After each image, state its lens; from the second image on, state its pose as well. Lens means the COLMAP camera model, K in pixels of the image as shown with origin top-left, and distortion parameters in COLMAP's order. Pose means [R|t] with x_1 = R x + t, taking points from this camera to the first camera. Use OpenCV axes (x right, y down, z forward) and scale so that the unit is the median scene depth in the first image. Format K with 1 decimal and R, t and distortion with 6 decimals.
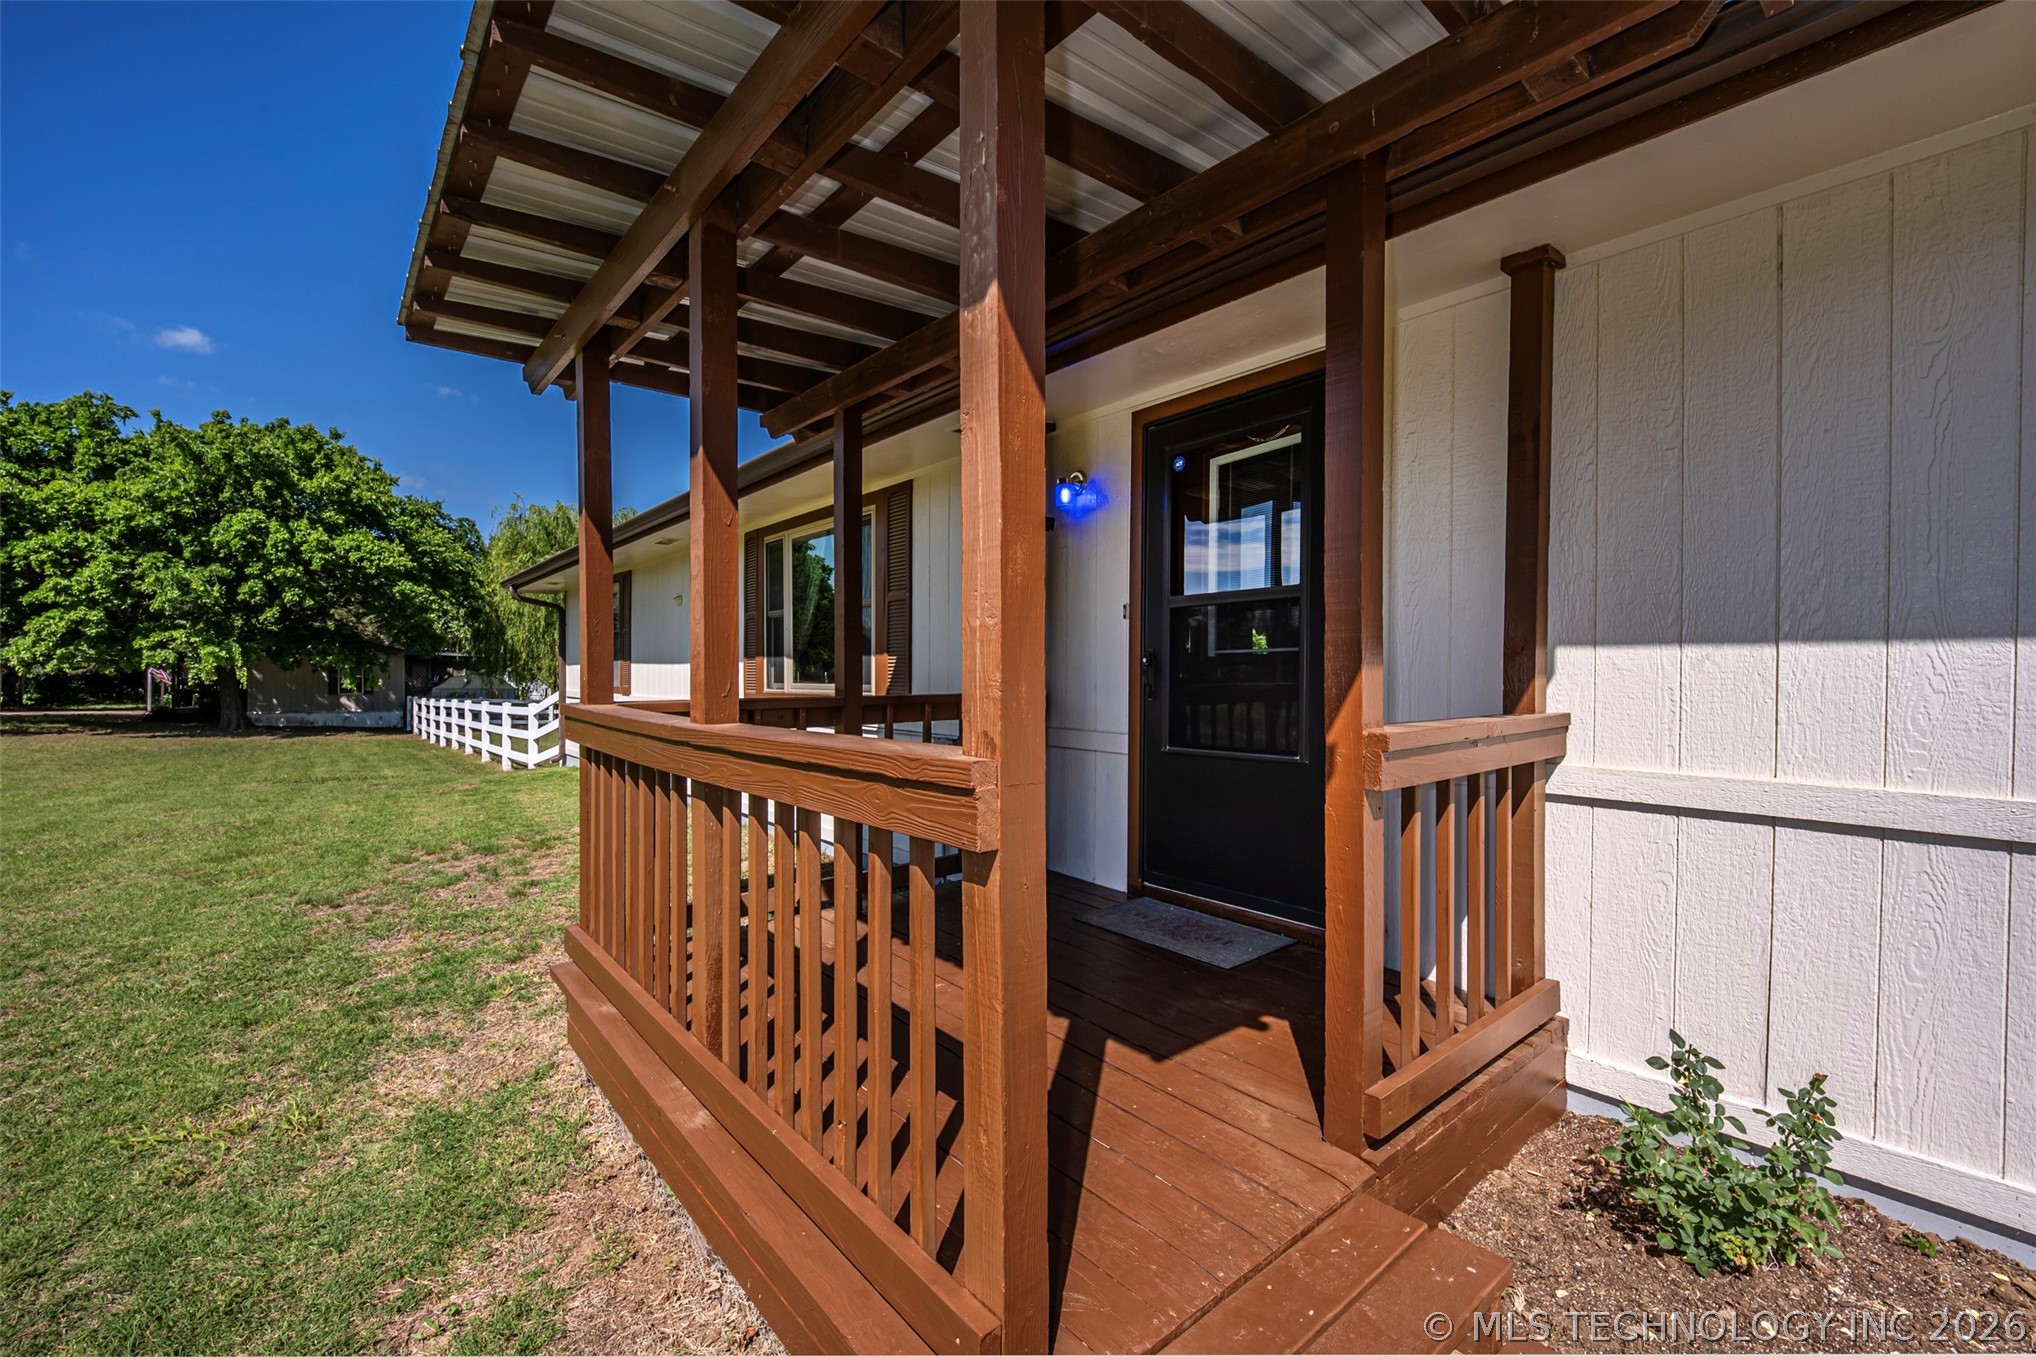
lens RADIAL K [[849.5, 0, 1005.5], [0, 849.5, 682.6], [0, 0, 1]] dist [-0.009315, -0.001115]
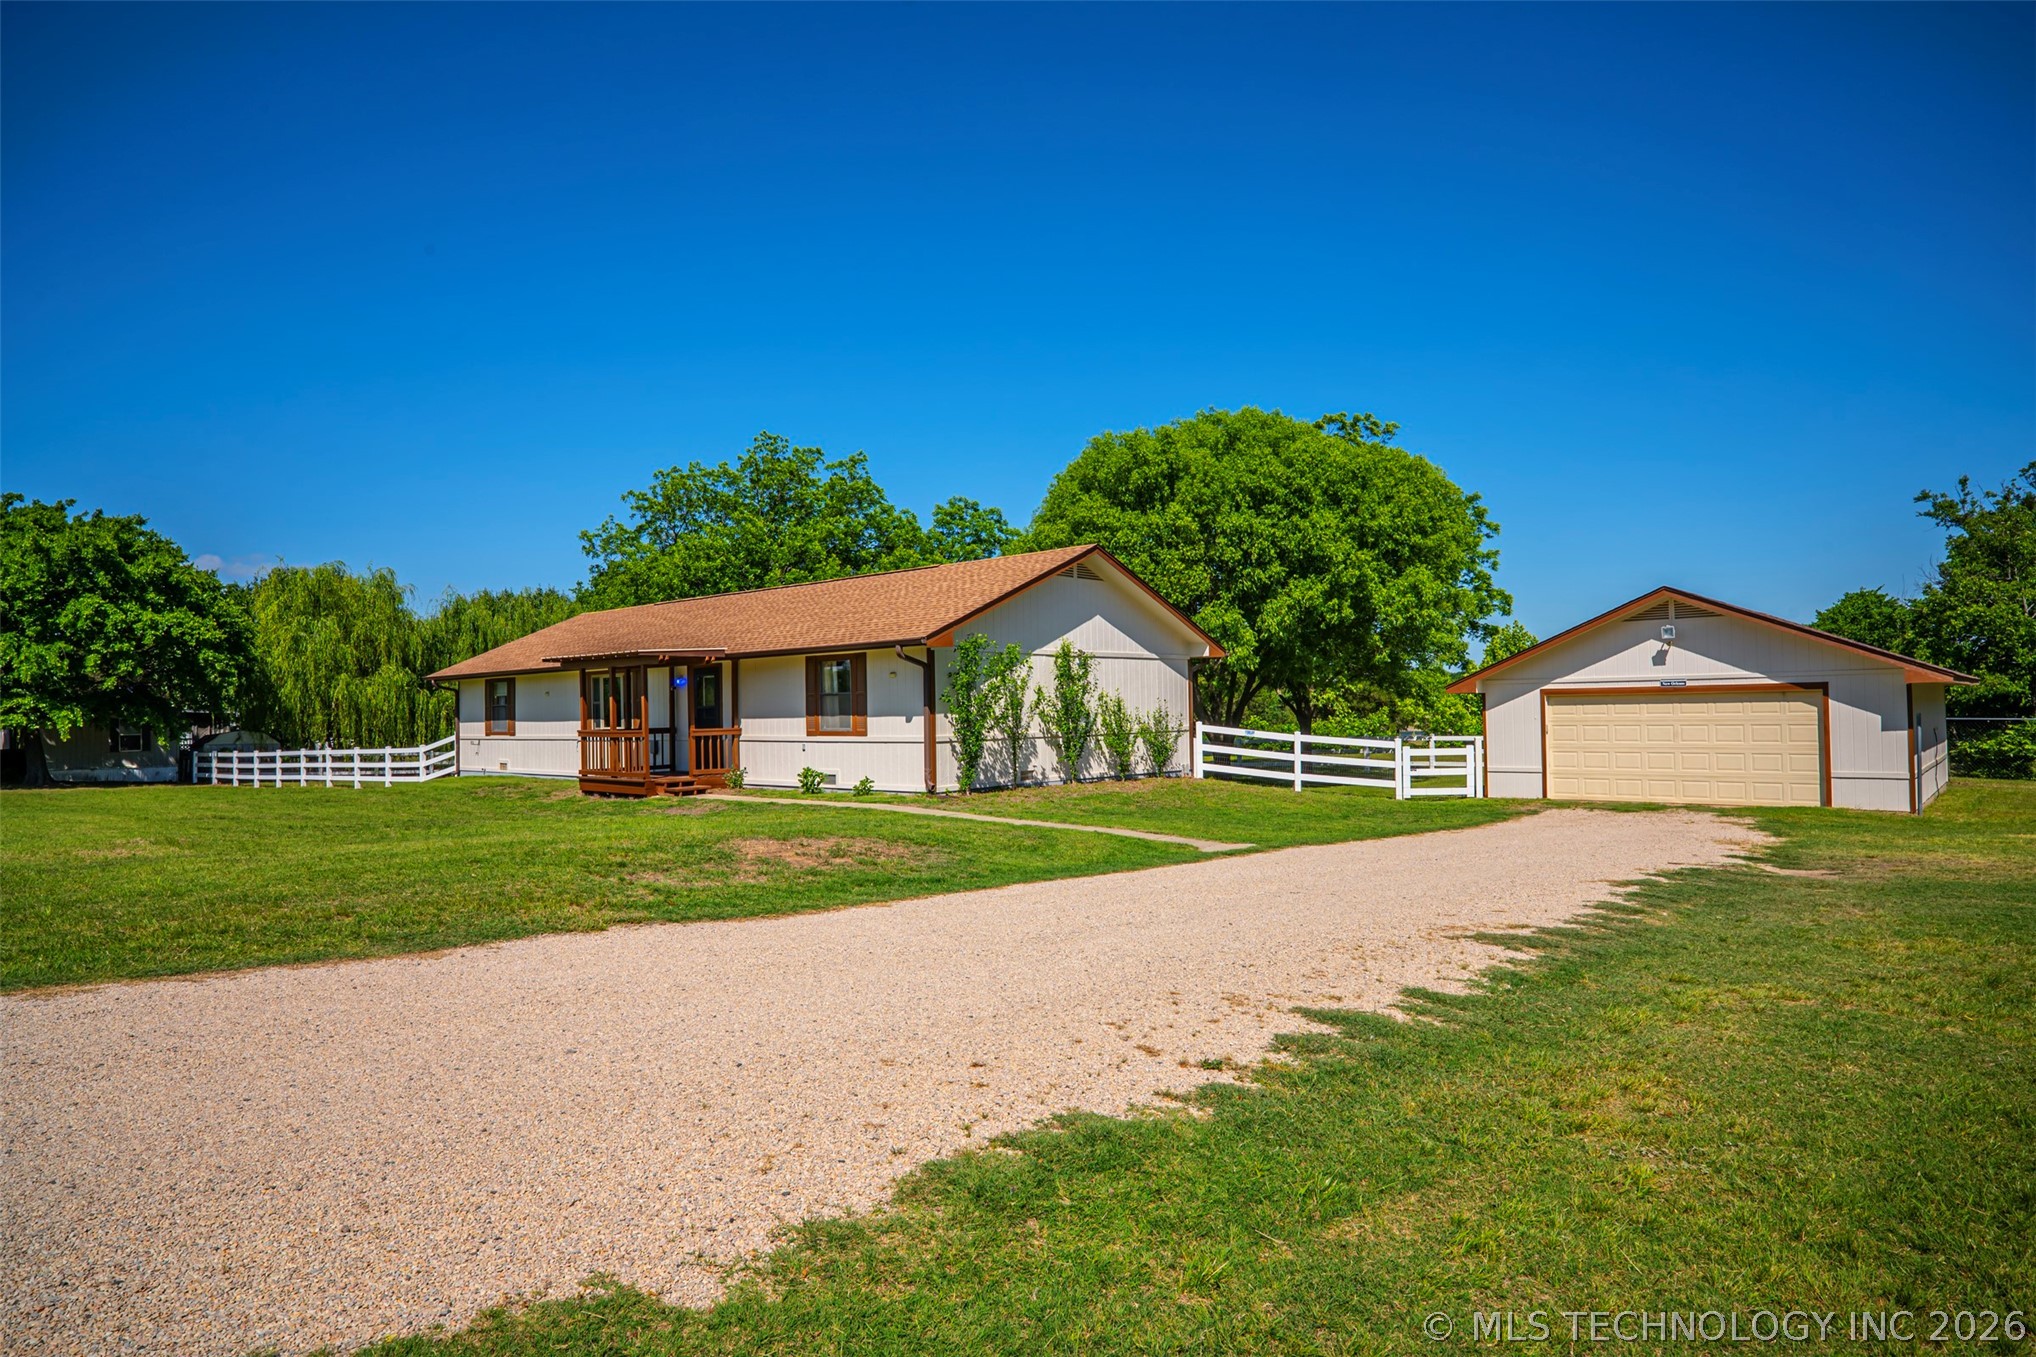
lens RADIAL K [[1175.7, 0, 1032.2], [0, 1175.7, 667.3], [0, 0, 1]] dist [-0.034610, 0.014848]
pose [[0.984849, -0.011844, 0.173010, 0.127923], [0.020902, 0.998499, -0.050631, 0.006932], [-0.172151, 0.053480, 0.983618, -0.818896]]
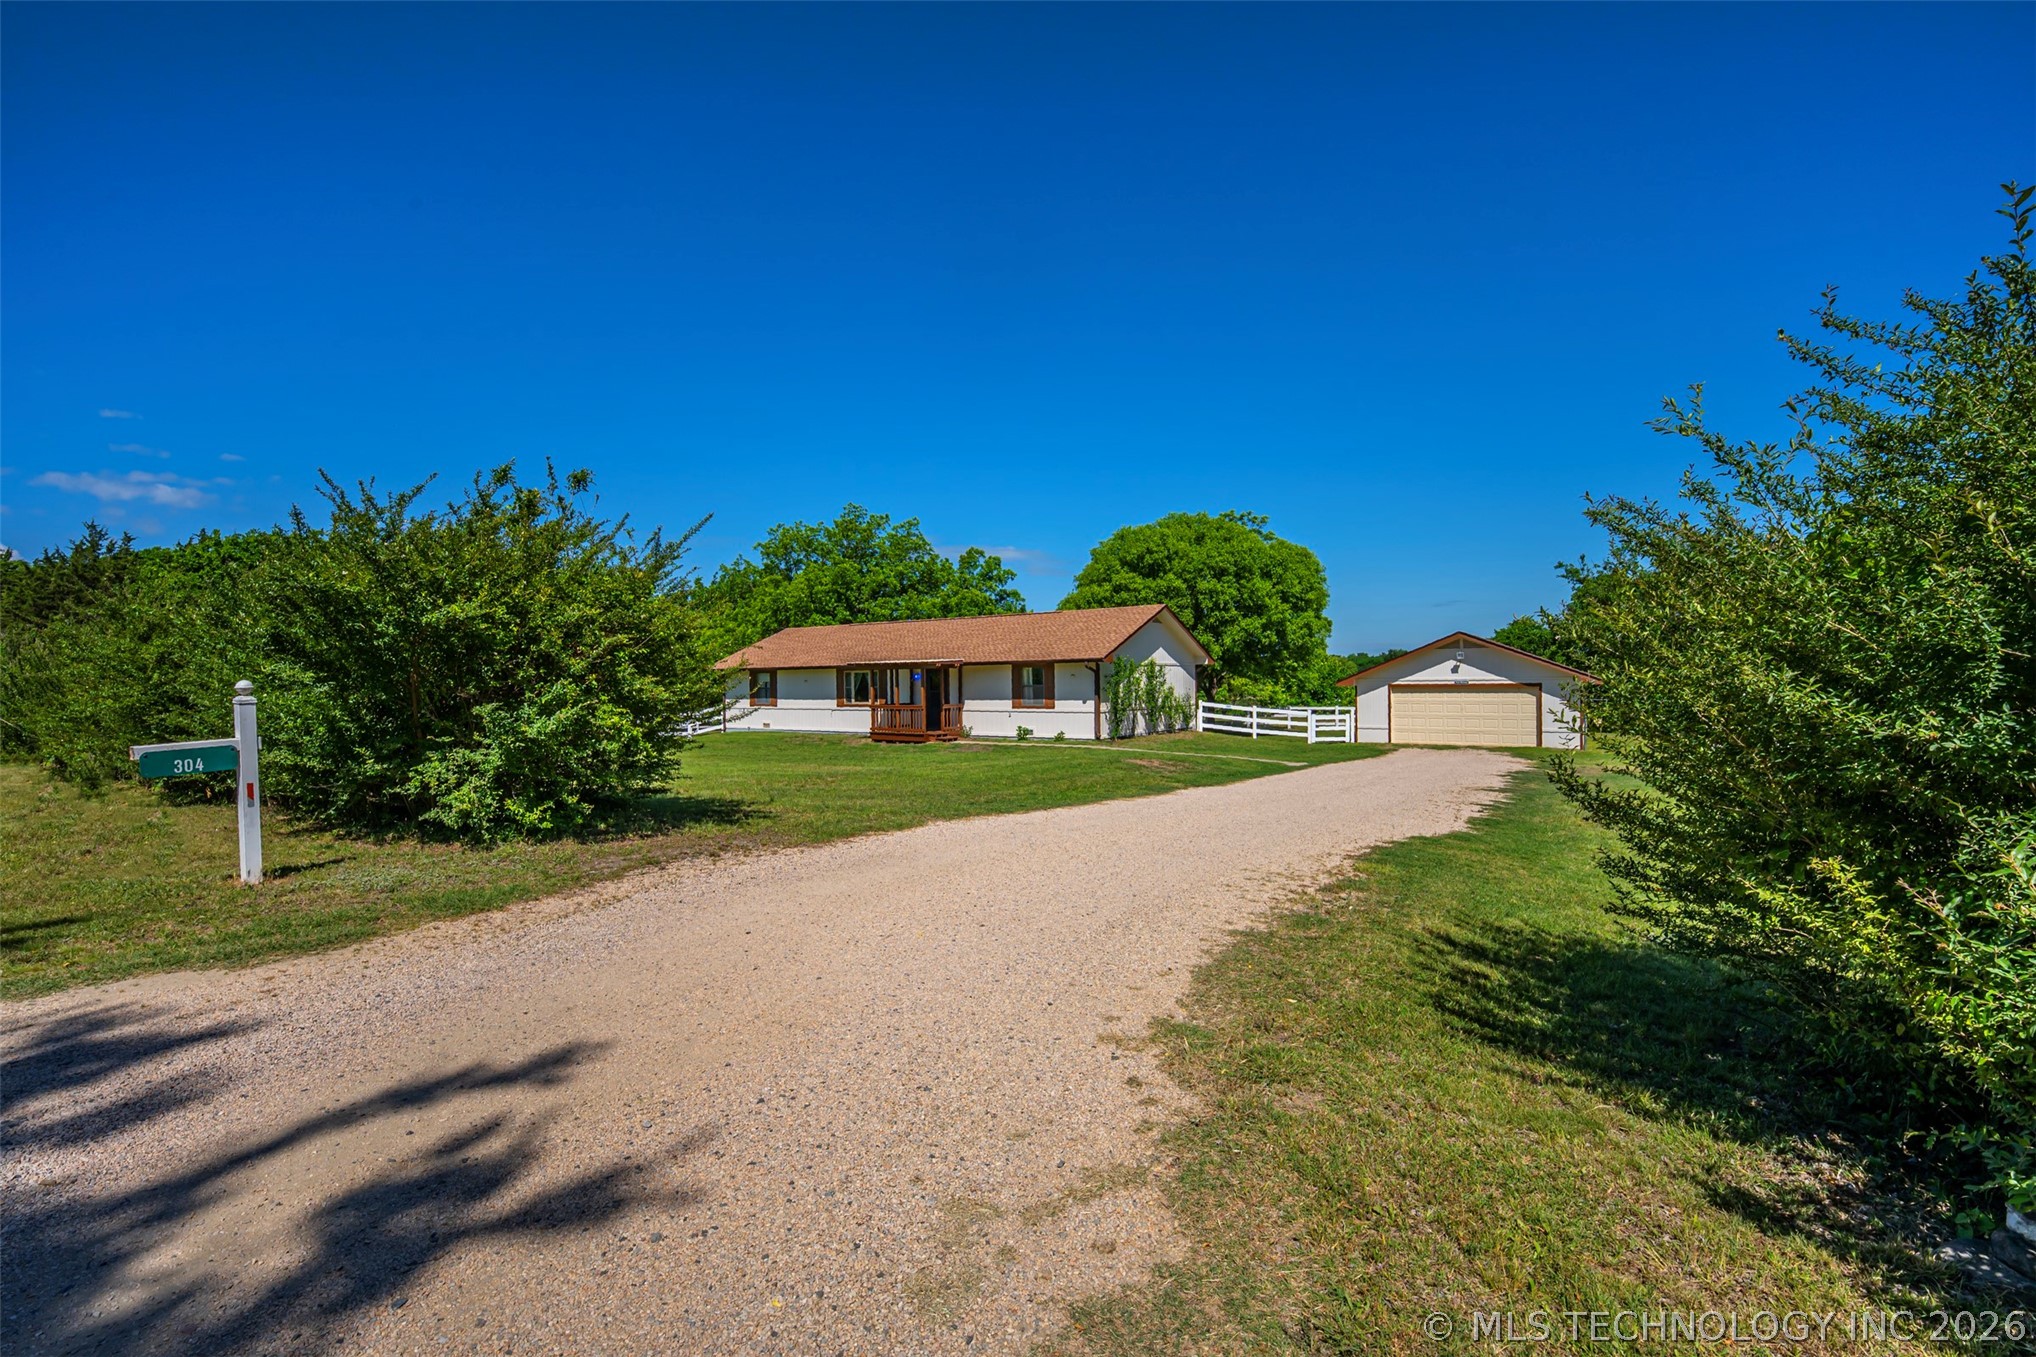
lens RADIAL K [[849.5, 0, 1014.2], [0, 849.5, 689.6], [0, 0, 1]] dist [-0.009315, -0.001115]
pose [[0.958317, -0.016306, 0.285242, -0.195602], [0.017278, 0.999850, -0.000891, -0.014308], [-0.285184, 0.005782, 0.958455, -1.014416]]
